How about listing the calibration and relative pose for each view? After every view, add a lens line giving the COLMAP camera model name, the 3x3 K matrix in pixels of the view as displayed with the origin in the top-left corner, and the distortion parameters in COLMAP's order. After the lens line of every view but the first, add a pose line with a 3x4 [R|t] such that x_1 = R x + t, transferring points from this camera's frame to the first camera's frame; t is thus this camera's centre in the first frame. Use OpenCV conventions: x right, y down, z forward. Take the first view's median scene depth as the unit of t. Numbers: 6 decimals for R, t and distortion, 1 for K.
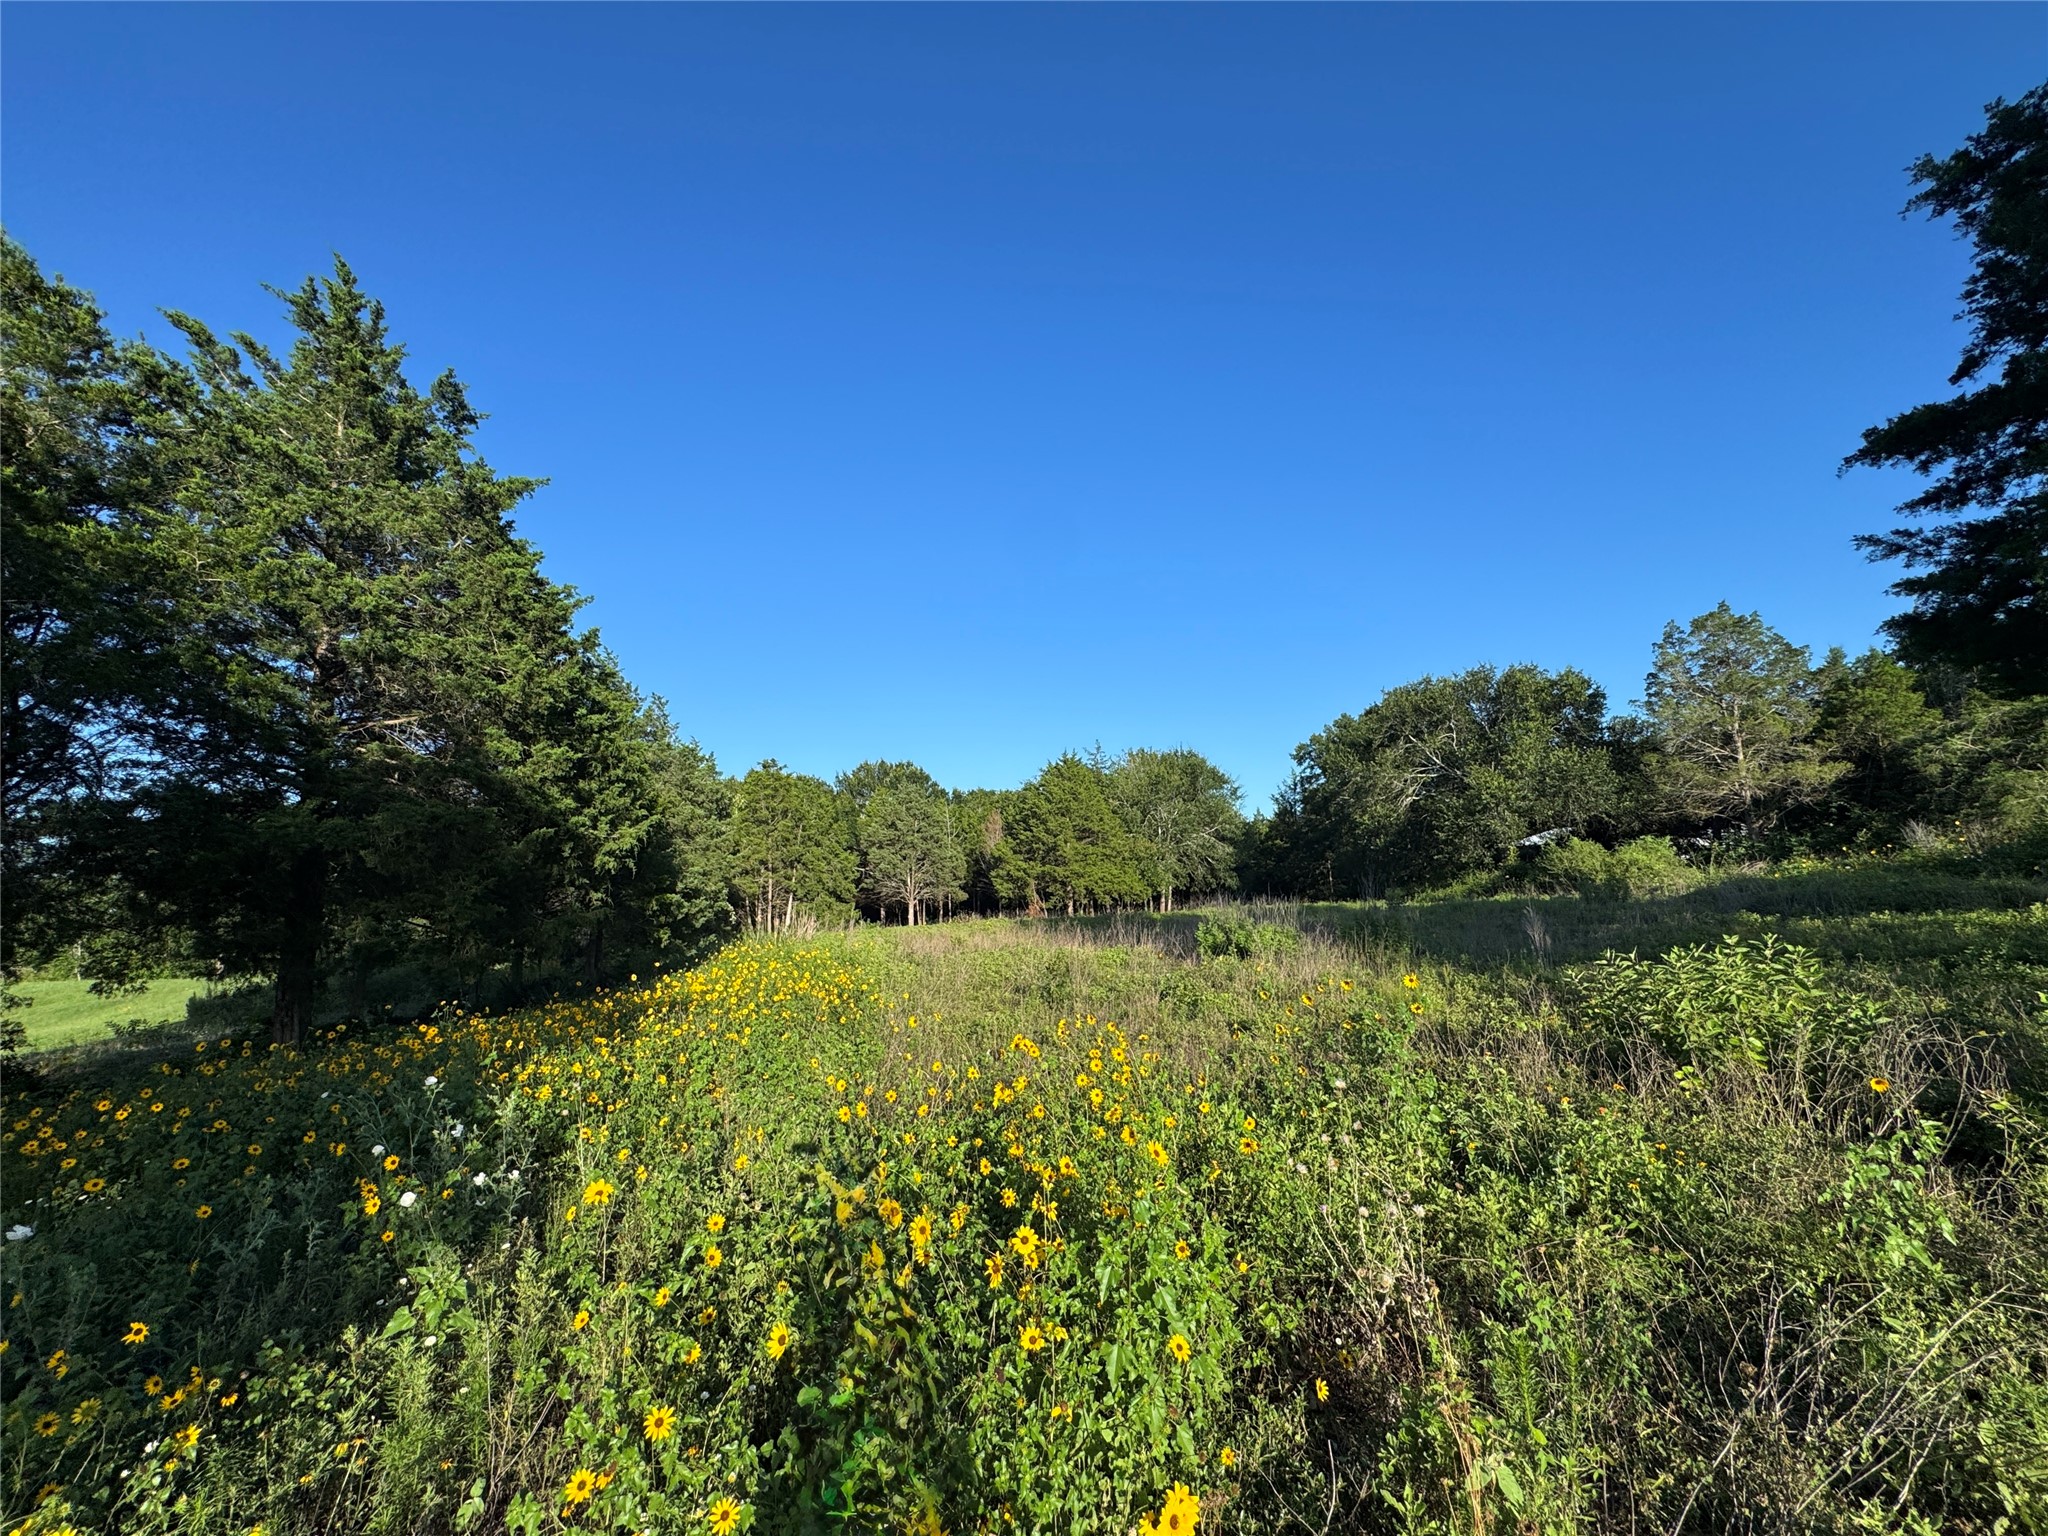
lens RADIAL K [[816.0, 0, 1027.7], [0, 816.0, 776.0], [0, 0, 1]] dist [-0.003249, -0.000423]
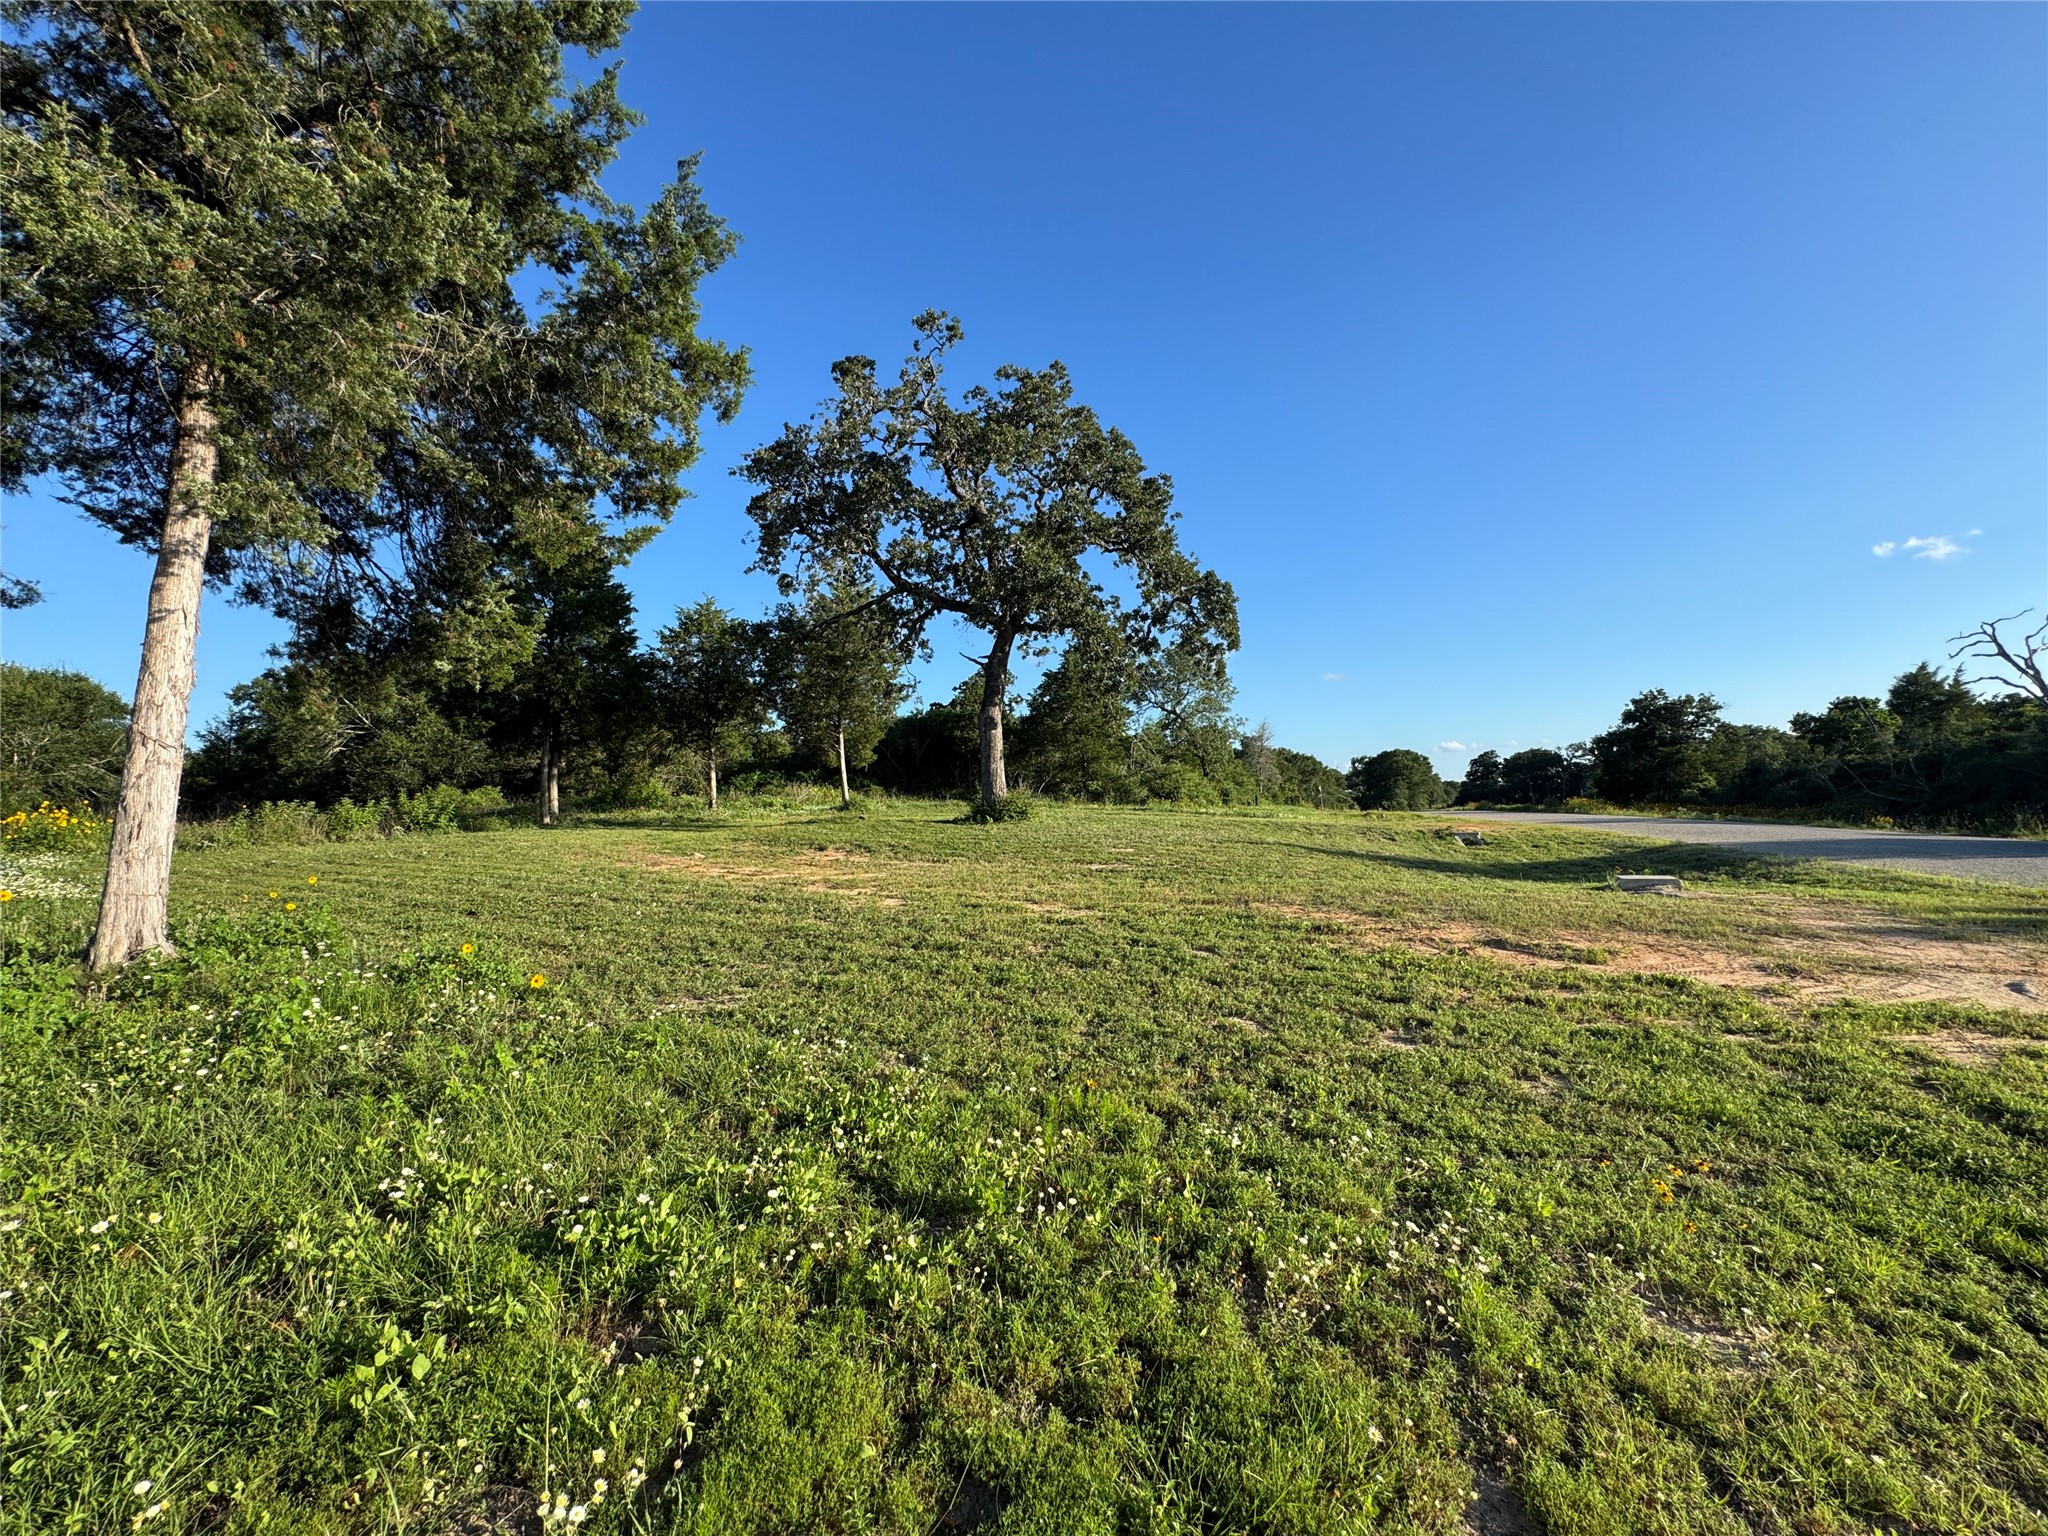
lens RADIAL K [[816.0, 0, 1019.8], [0, 816.0, 769.7], [0, 0, 1]] dist [-0.003249, -0.000423]
pose [[0.480993, 0.070513, 0.873884, -0.093140], [-0.110702, 0.993667, -0.019246, -0.026970], [-0.869707, -0.087483, 0.485753, -0.427568]]
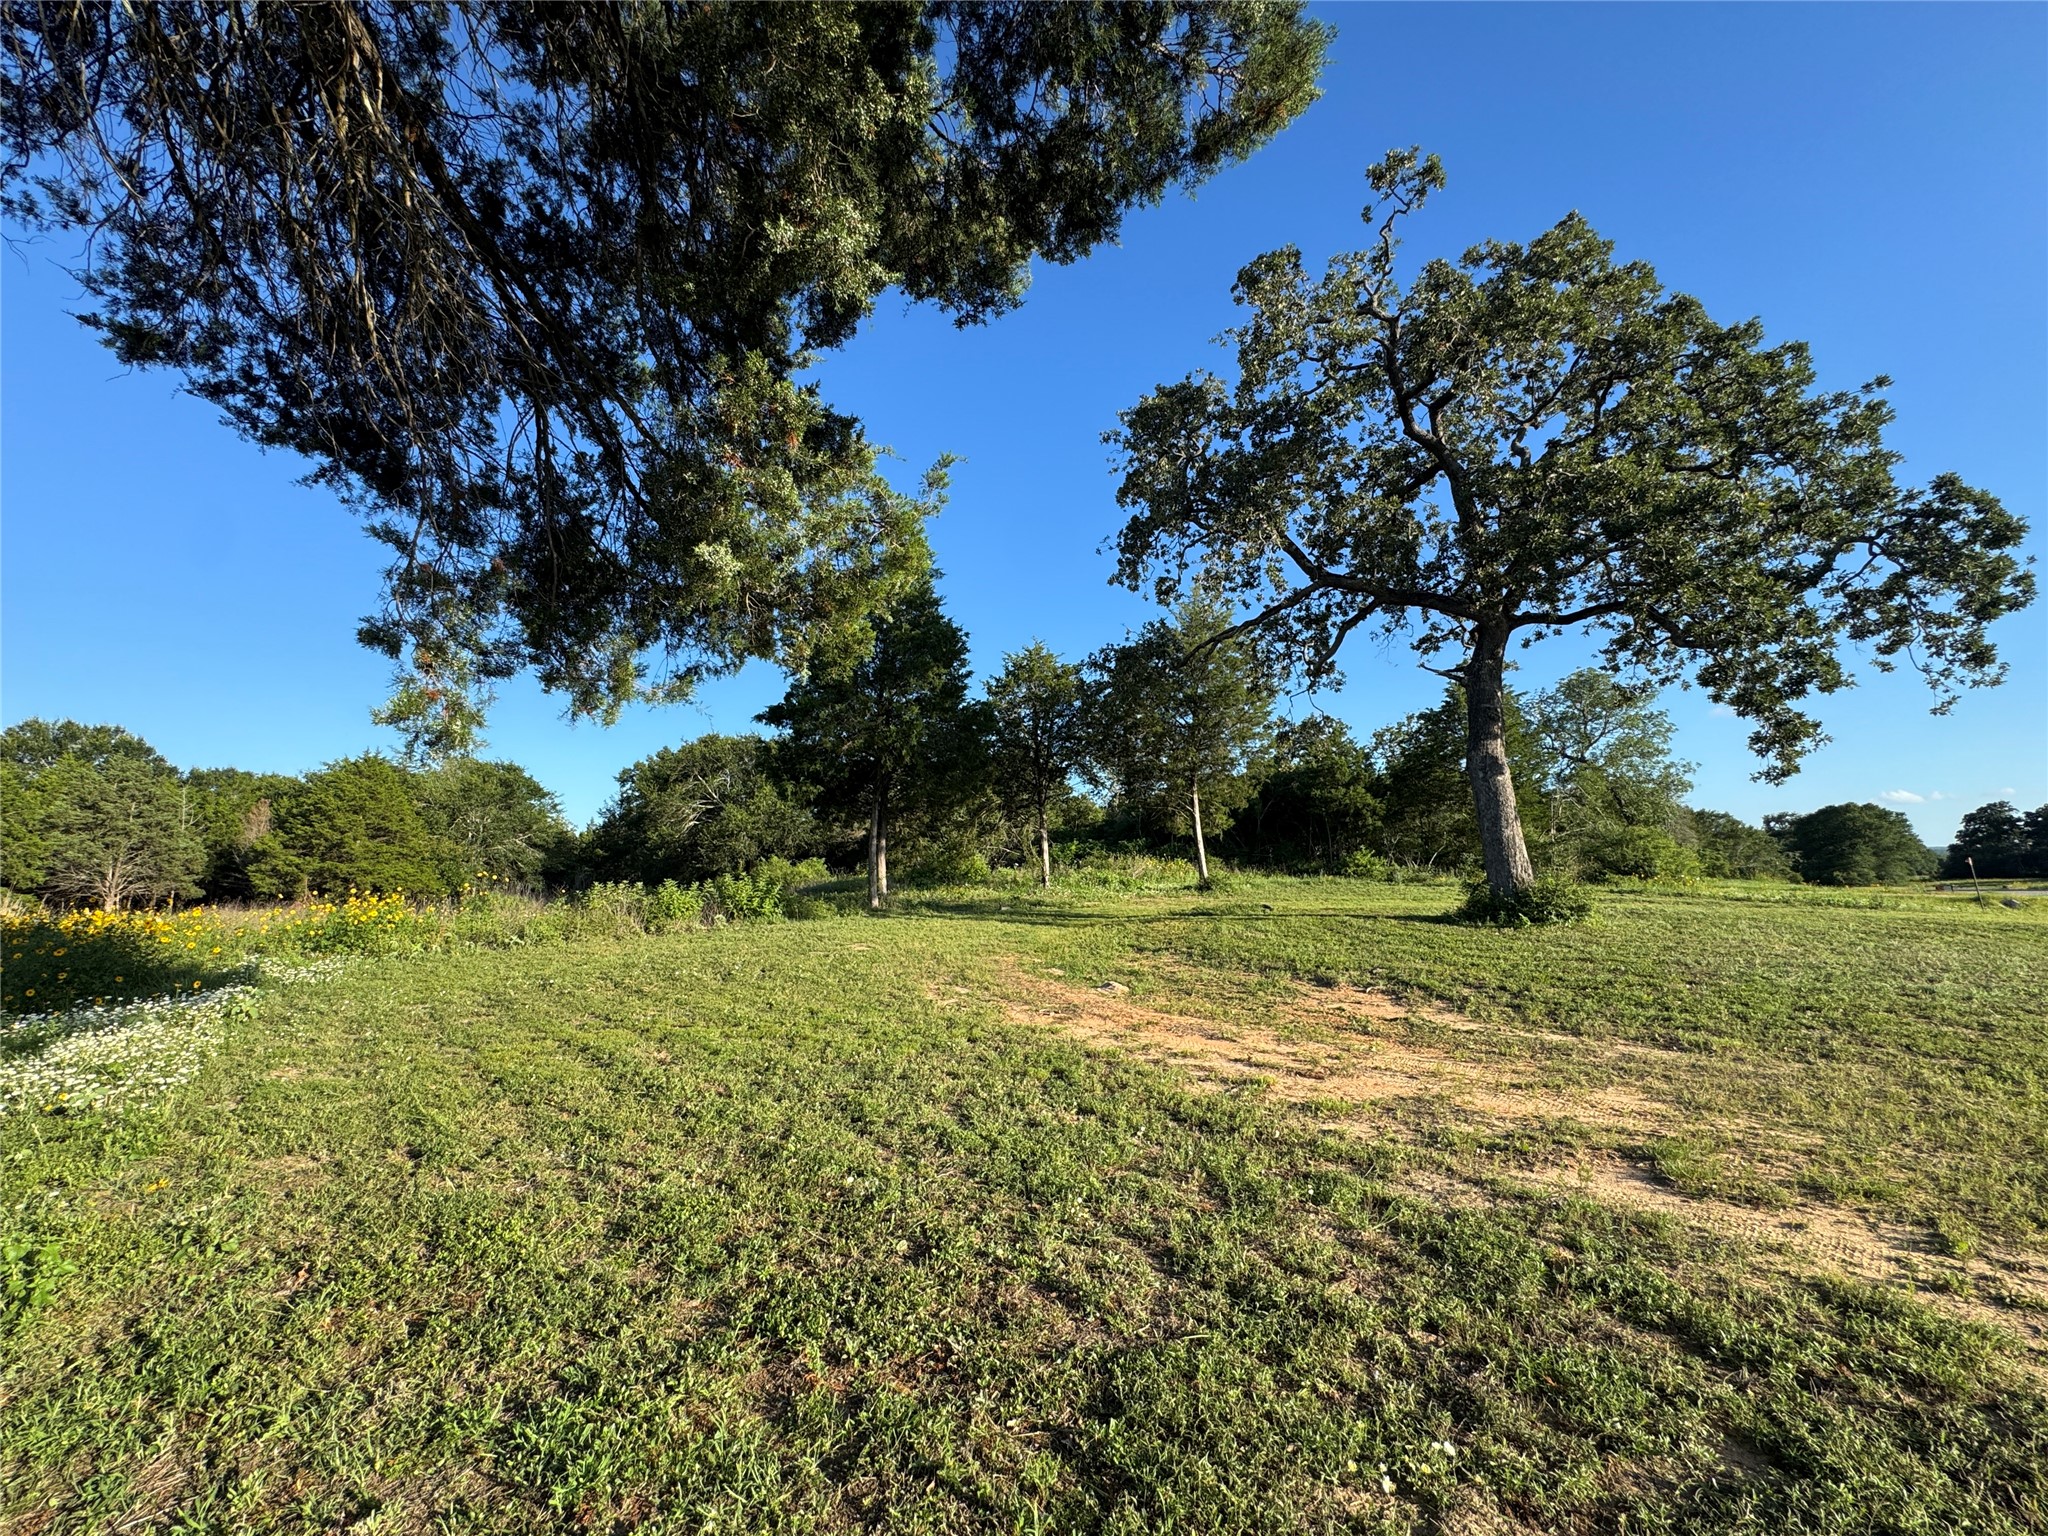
lens RADIAL K [[816.0, 0, 1016.8], [0, 816.0, 769.1], [0, 0, 1]] dist [-0.003249, -0.000423]
pose [[0.741573, 0.119201, 0.660198, -0.020719], [-0.101216, 0.992703, -0.065544, -0.021767], [-0.663193, -0.018217, 0.748226, -0.288272]]
